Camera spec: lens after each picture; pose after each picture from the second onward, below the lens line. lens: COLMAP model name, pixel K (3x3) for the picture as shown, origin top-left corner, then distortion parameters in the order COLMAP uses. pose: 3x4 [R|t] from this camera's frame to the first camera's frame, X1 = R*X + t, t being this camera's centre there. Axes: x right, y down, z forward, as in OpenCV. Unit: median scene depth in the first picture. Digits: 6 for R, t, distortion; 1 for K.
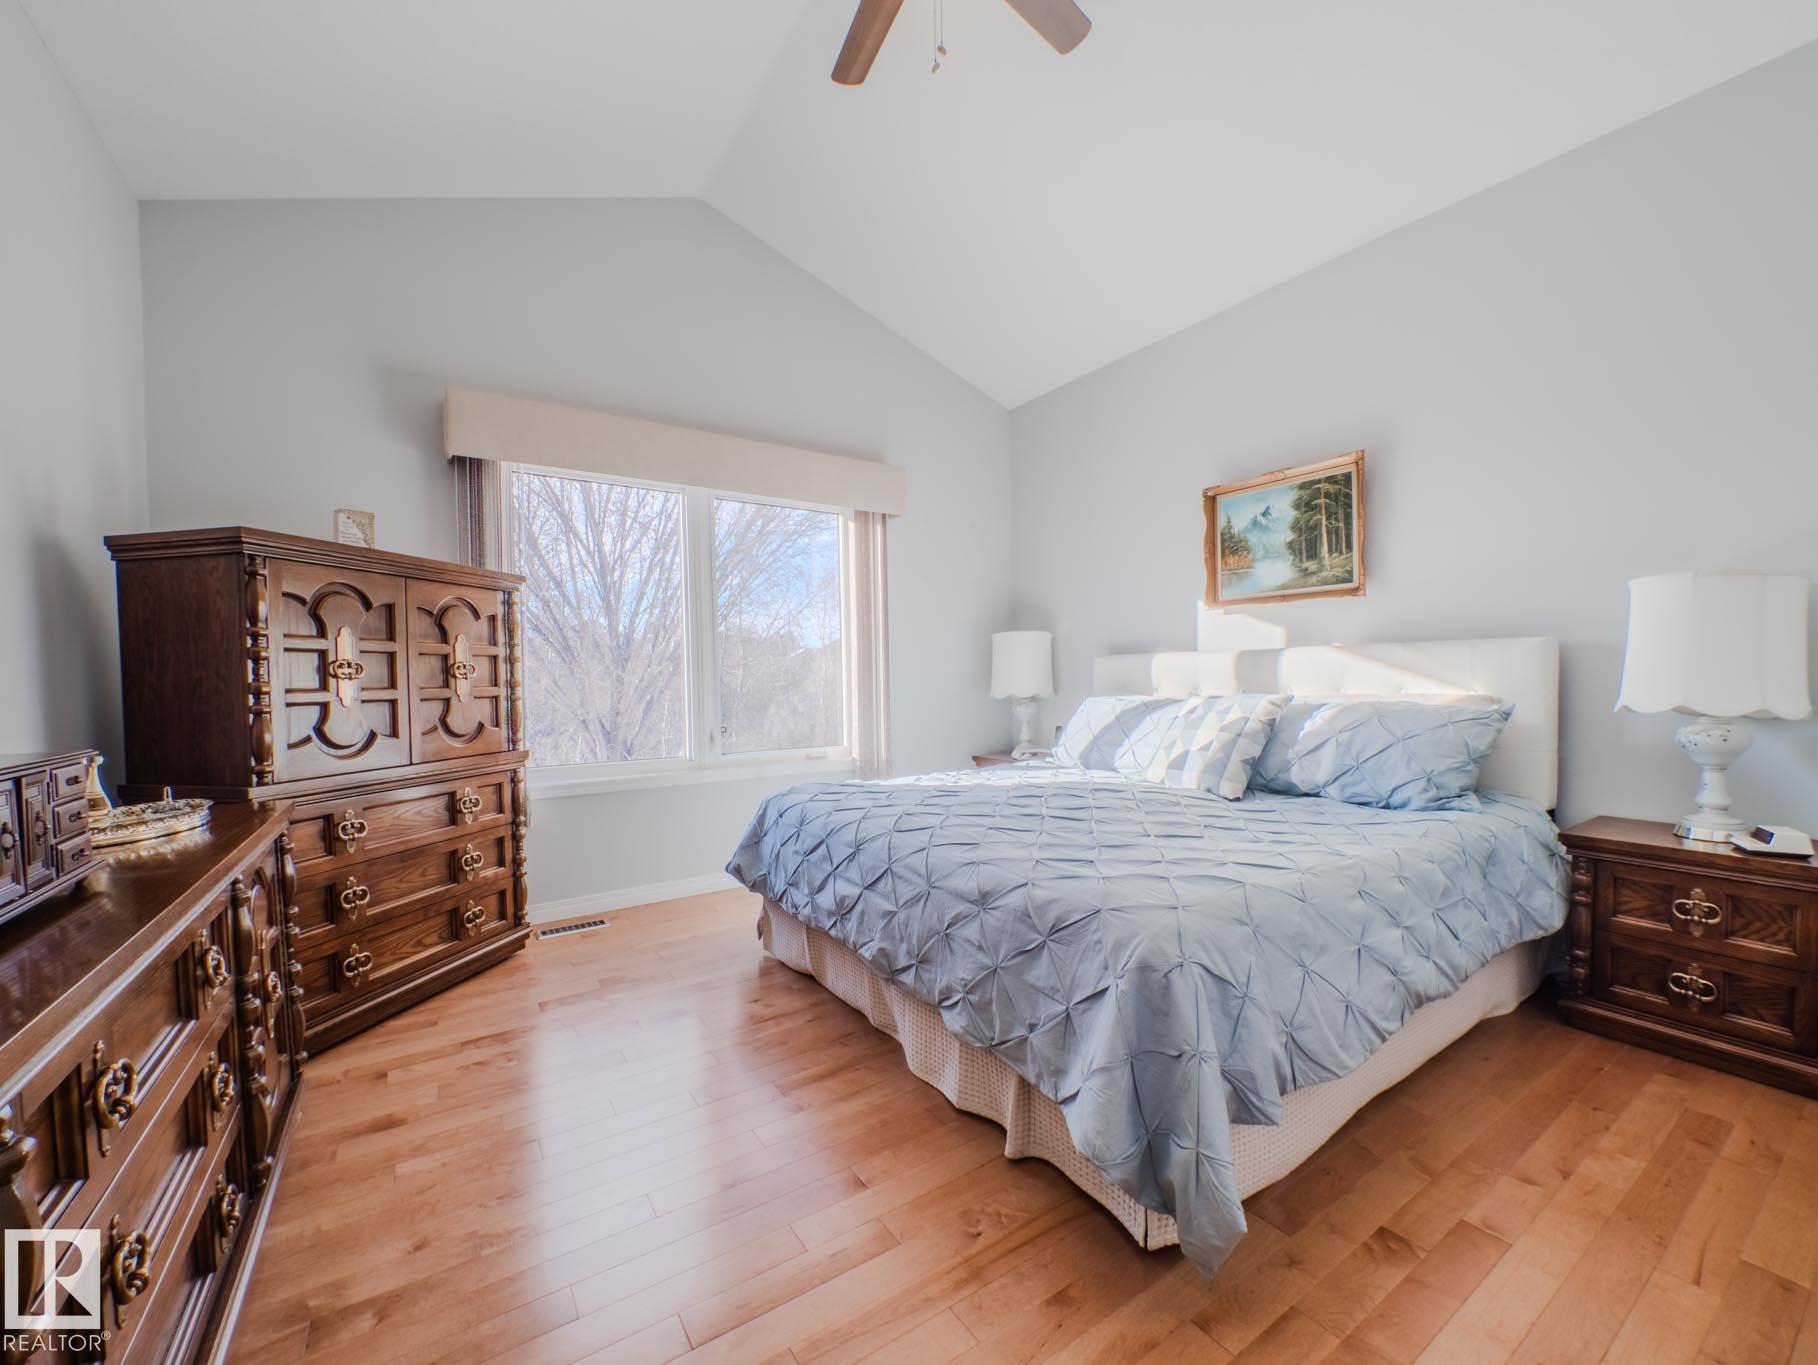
lens RADIAL K [[740.0, 0, 897.0], [0, 740.0, 682.7], [0, 0, 1]] dist [0.002908, -0.005880]
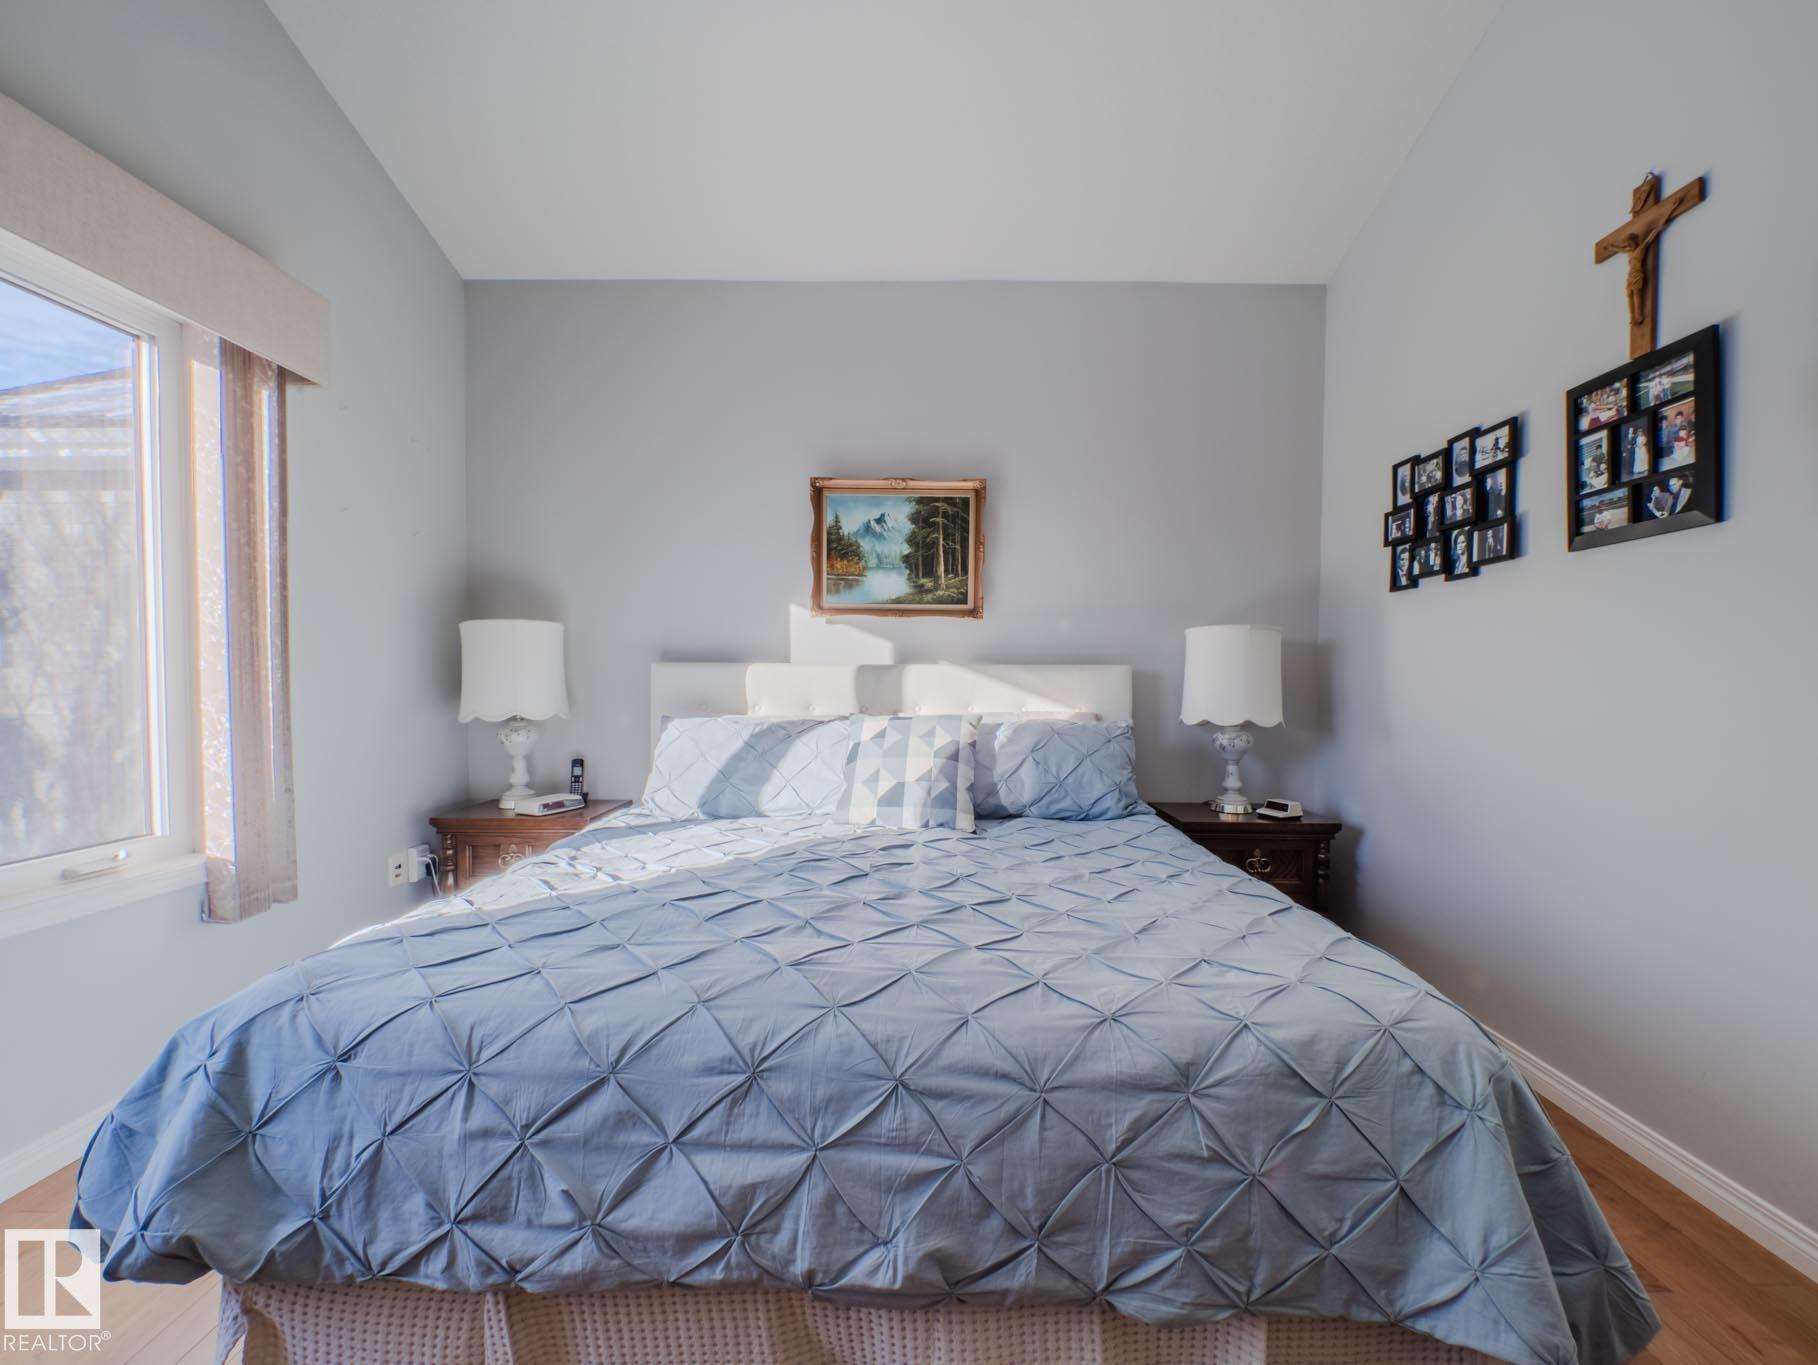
lens RADIAL K [[740.0, 0, 909.2], [0, 740.0, 694.0], [0, 0, 1]] dist [0.002908, -0.005880]
pose [[0.534003, -0.004099, 0.845473, -0.307866], [-0.008106, 0.999917, 0.009968, -0.018641], [-0.845444, -0.012176, 0.533926, 0.504813]]
